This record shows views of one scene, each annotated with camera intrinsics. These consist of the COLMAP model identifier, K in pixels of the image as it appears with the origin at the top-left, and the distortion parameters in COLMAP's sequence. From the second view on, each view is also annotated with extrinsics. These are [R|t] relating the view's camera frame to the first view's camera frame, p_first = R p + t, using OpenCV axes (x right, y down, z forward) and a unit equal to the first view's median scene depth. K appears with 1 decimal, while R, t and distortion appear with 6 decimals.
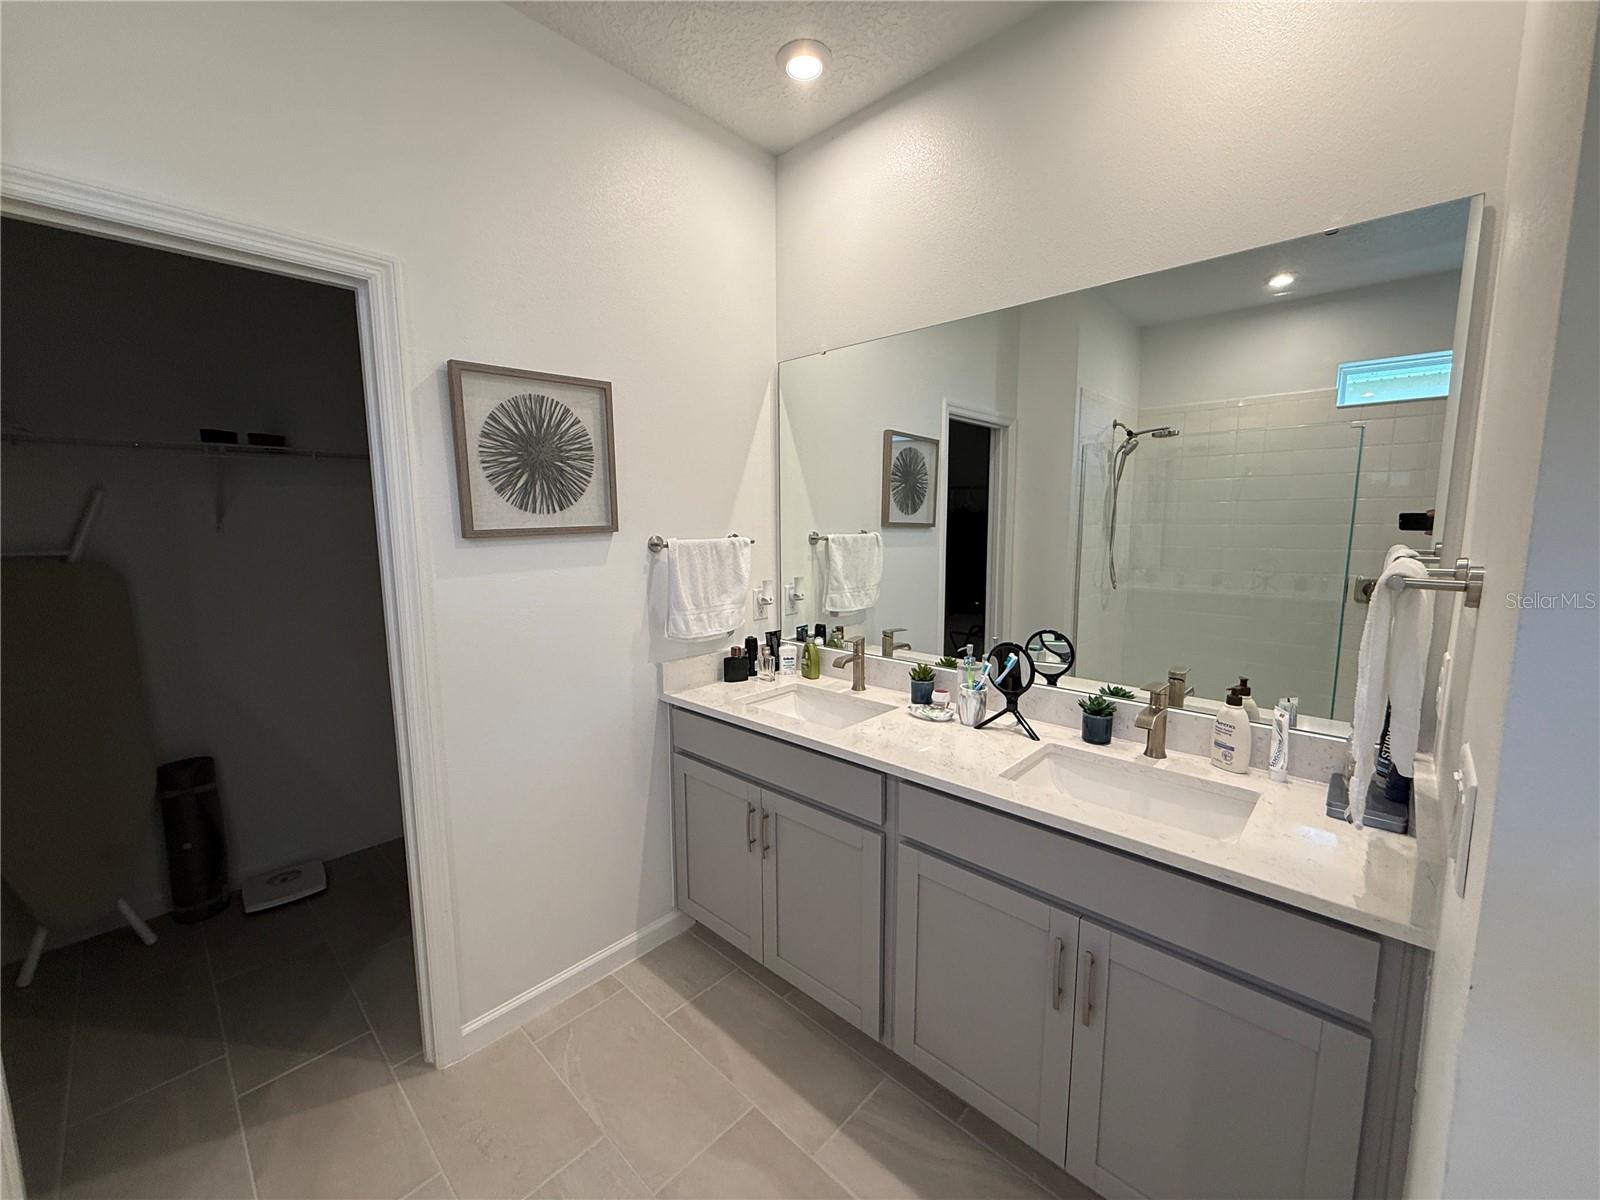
lens RADIAL K [[637.5, 0, 796.1], [0, 637.5, 598.4], [0, 0, 1]] dist [-0.001065, 0.000582]
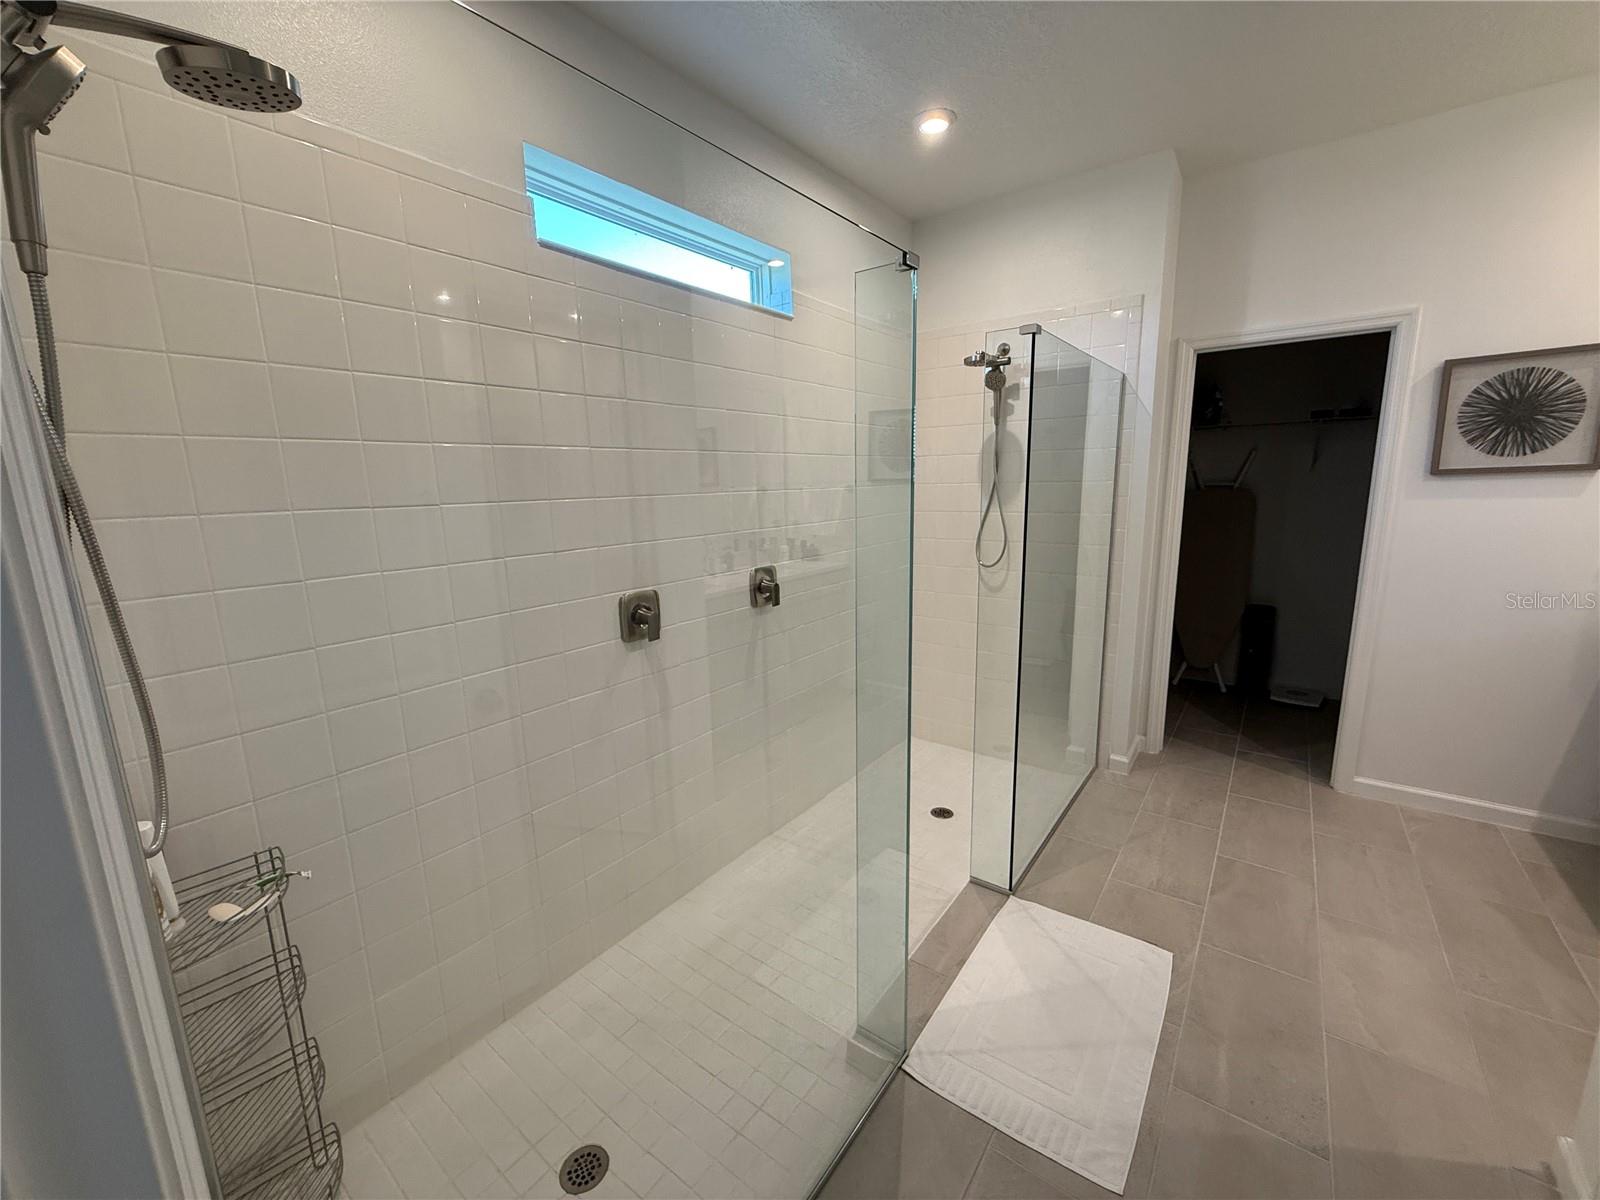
lens RADIAL K [[637.5, 0, 798.2], [0, 637.5, 599.6], [0, 0, 1]] dist [-0.001065, 0.000582]
pose [[0.111316, 0.185807, -0.976261, 0.836719], [-0.099603, 0.979505, 0.175067, 0.081295], [0.988781, 0.077751, 0.127542, -0.667273]]
